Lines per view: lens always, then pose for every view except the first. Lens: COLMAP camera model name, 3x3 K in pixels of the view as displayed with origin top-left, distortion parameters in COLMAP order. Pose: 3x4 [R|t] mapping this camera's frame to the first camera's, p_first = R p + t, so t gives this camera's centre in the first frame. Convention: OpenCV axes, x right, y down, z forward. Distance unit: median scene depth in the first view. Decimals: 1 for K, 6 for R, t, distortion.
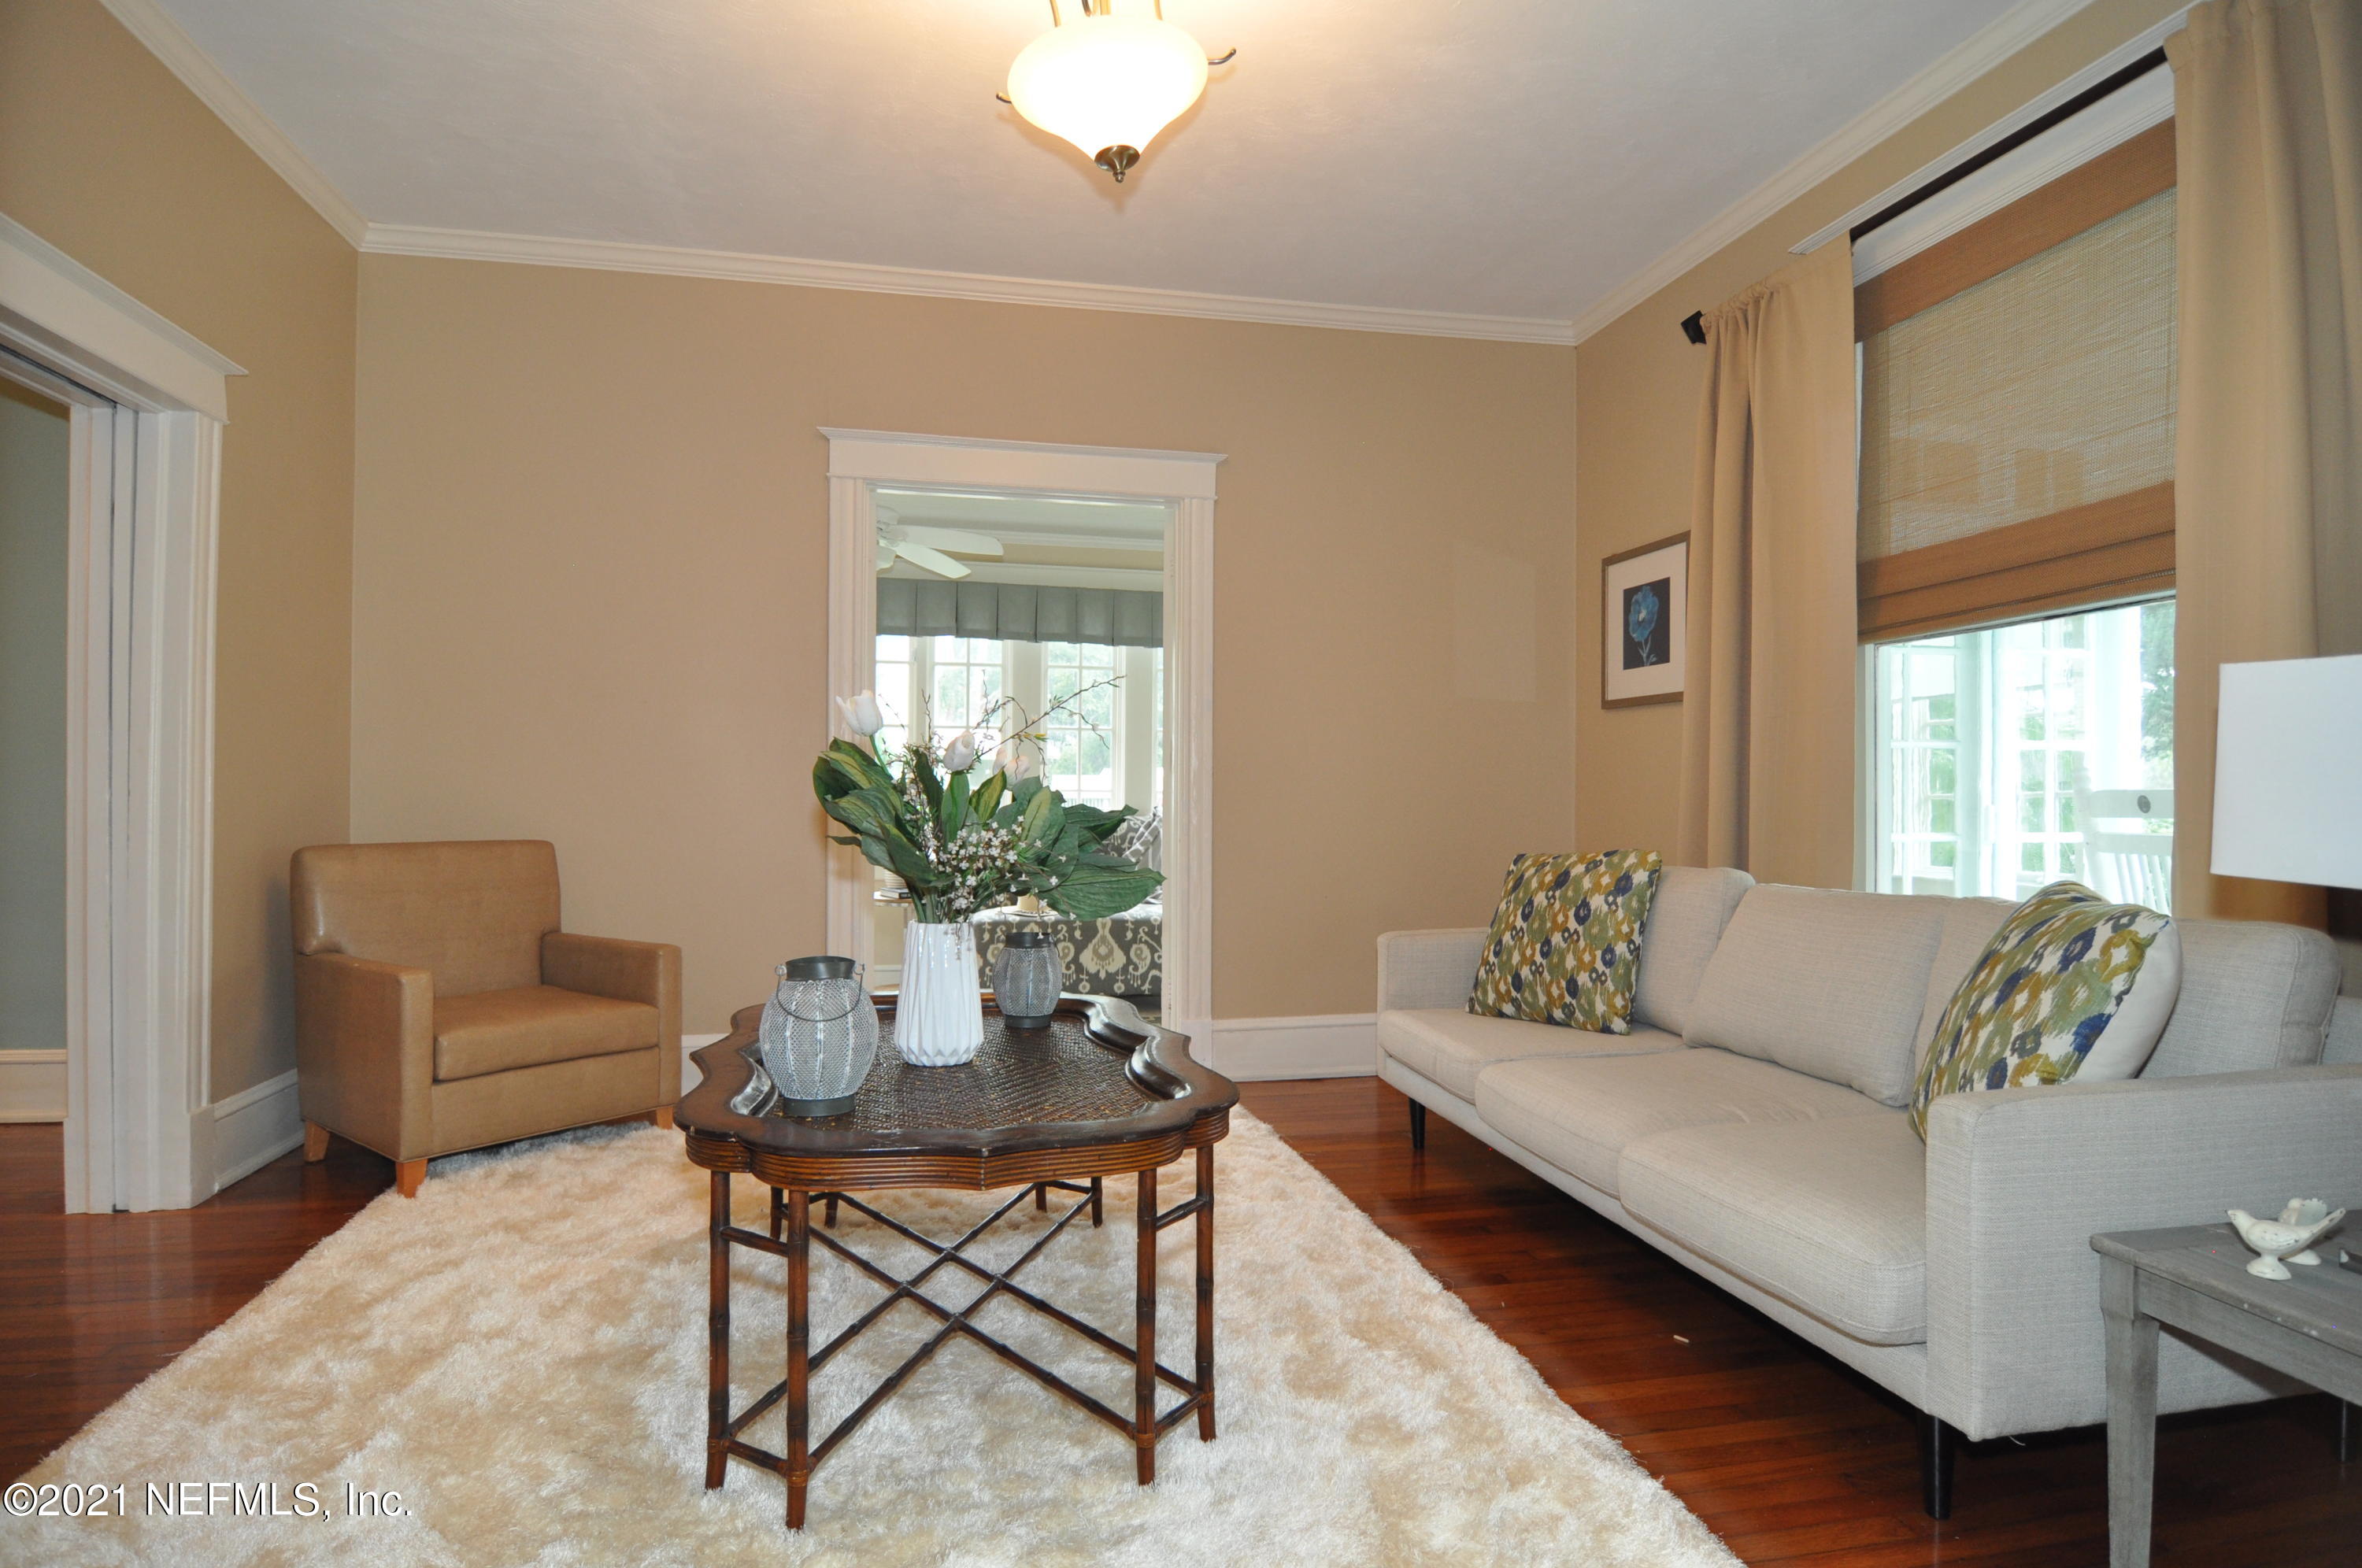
lens RADIAL K [[1267.4, 0, 1179.5], [0, 1267.4, 794.0], [0, 0, 1]] dist [-0.007213, -0.000529]
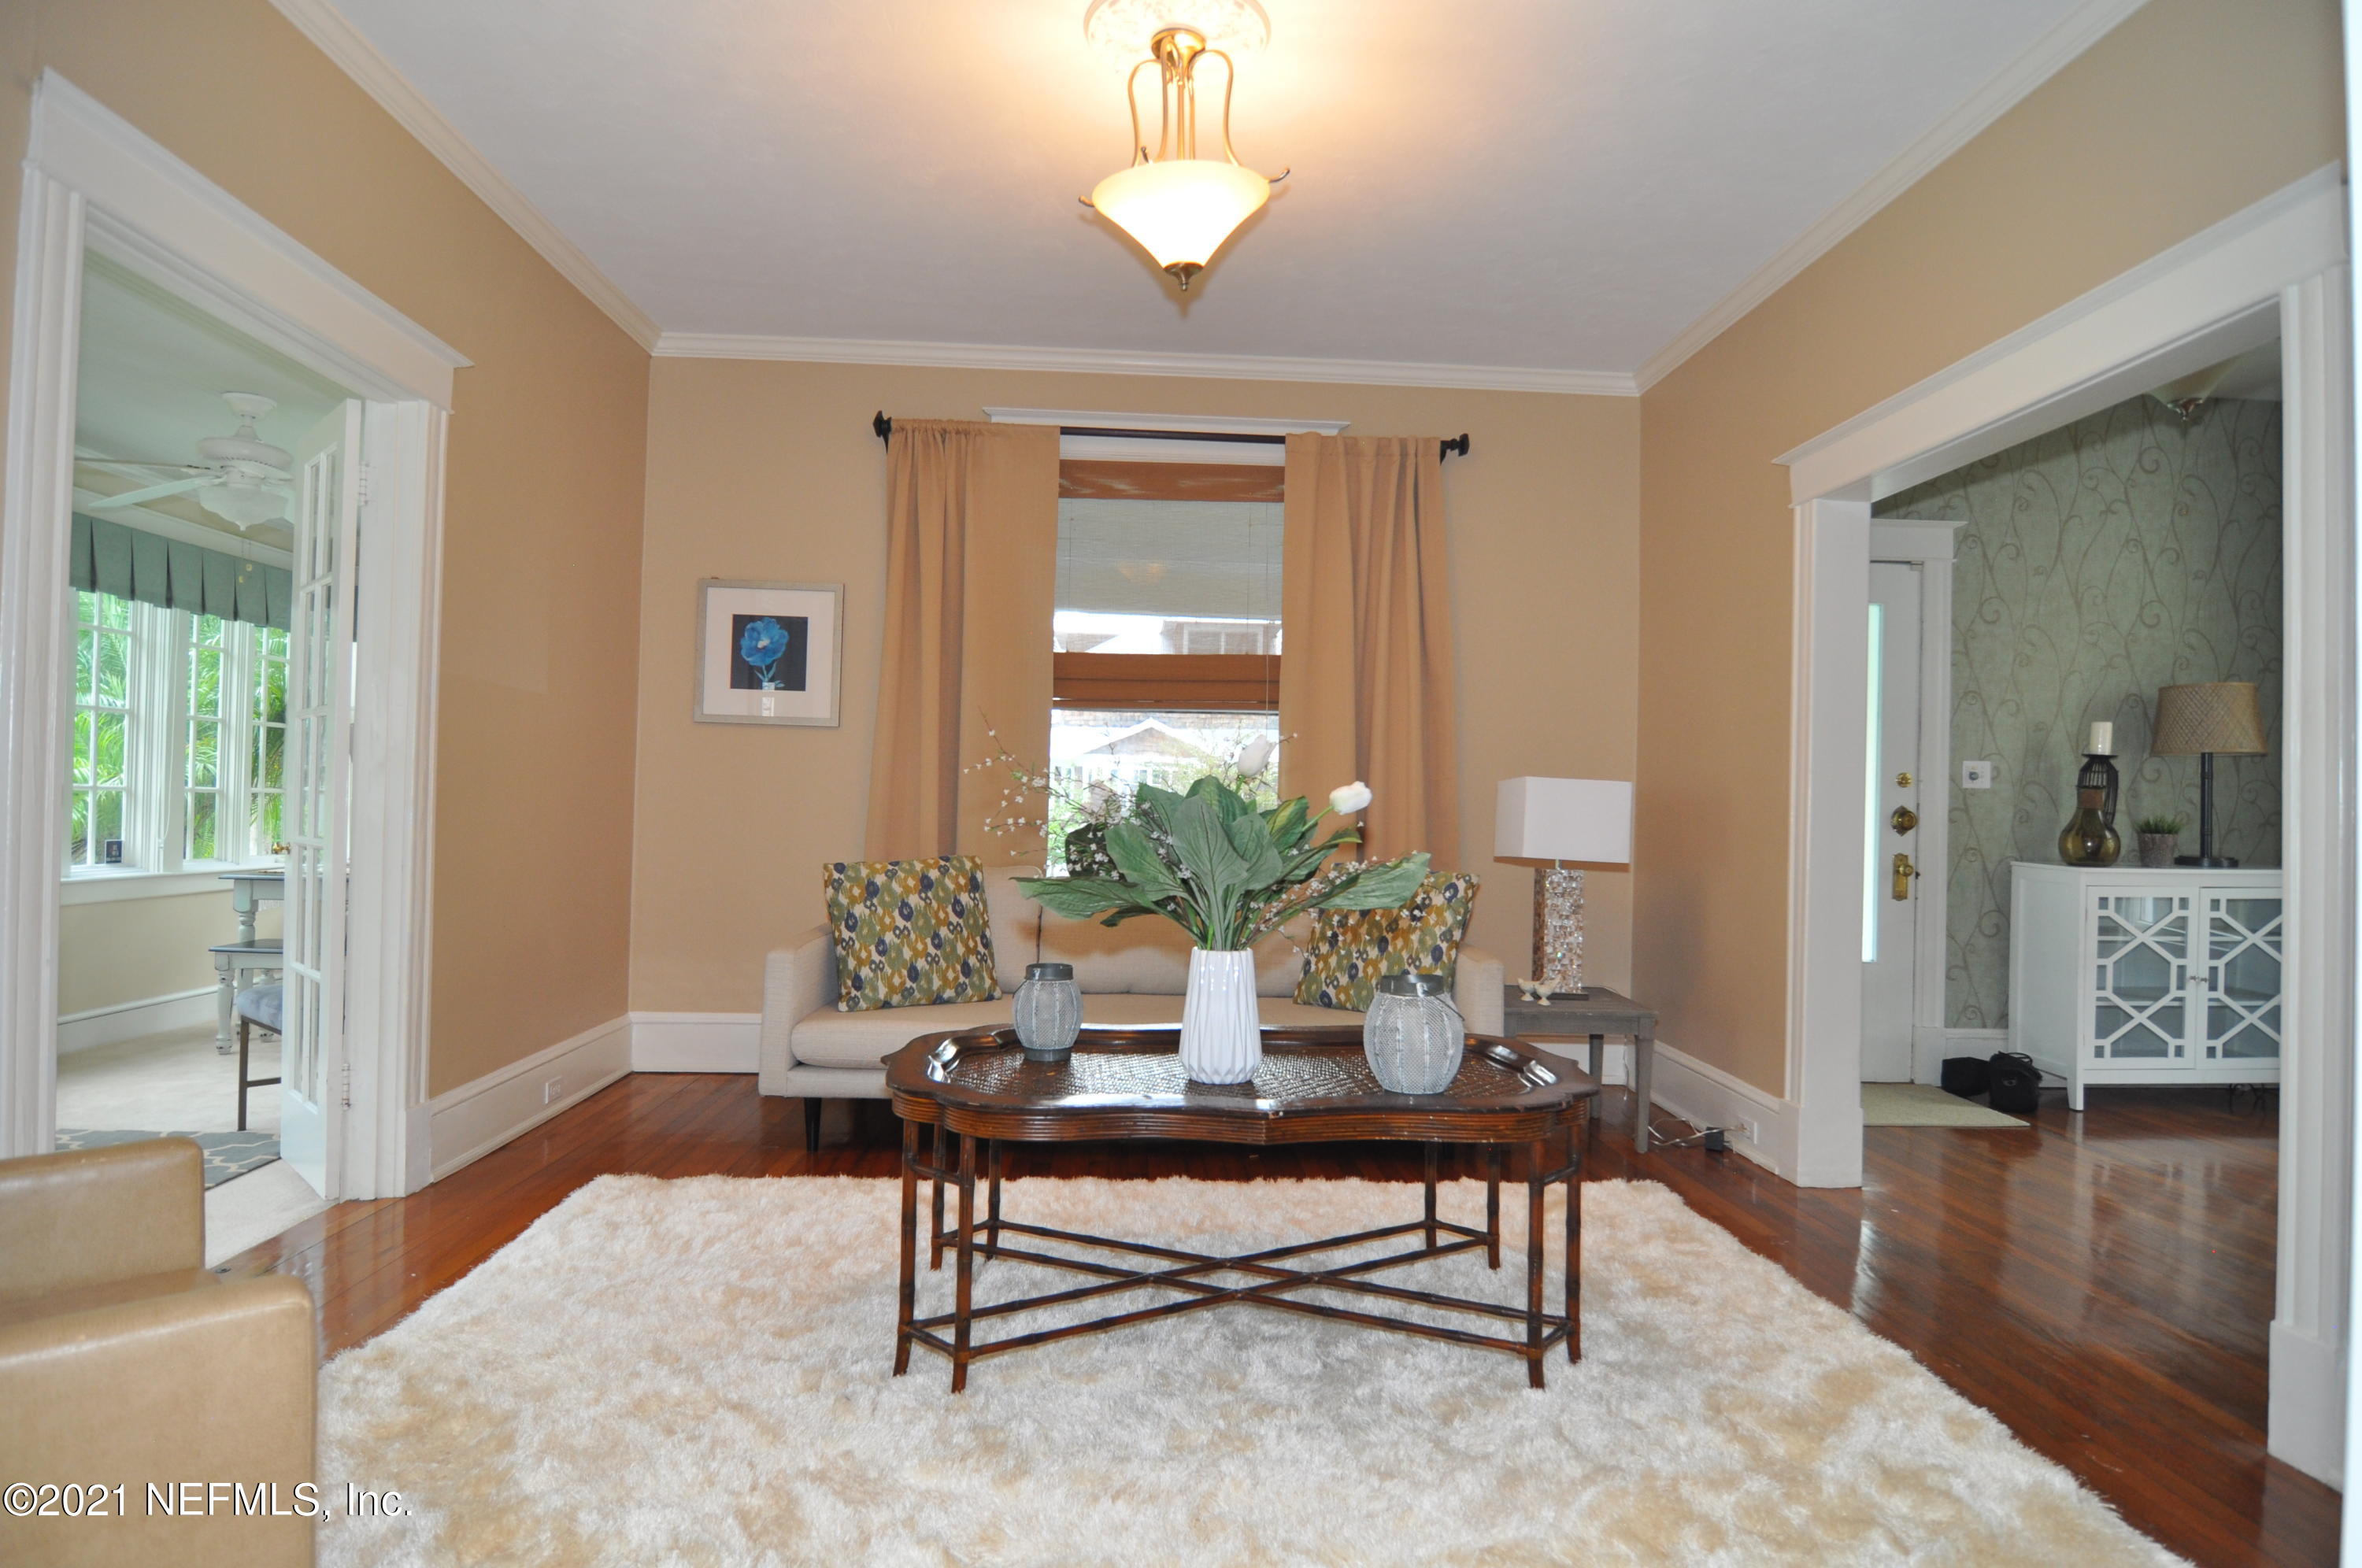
lens RADIAL K [[1267.4, 0, 1183.6], [0, 1267.4, 781.3], [0, 0, 1]] dist [-0.007213, -0.000529]
pose [[0.138116, 0.026082, 0.990073, -0.806577], [-0.013677, 0.999608, -0.024425, -0.000115], [-0.990322, -0.010168, 0.138418, 0.587153]]
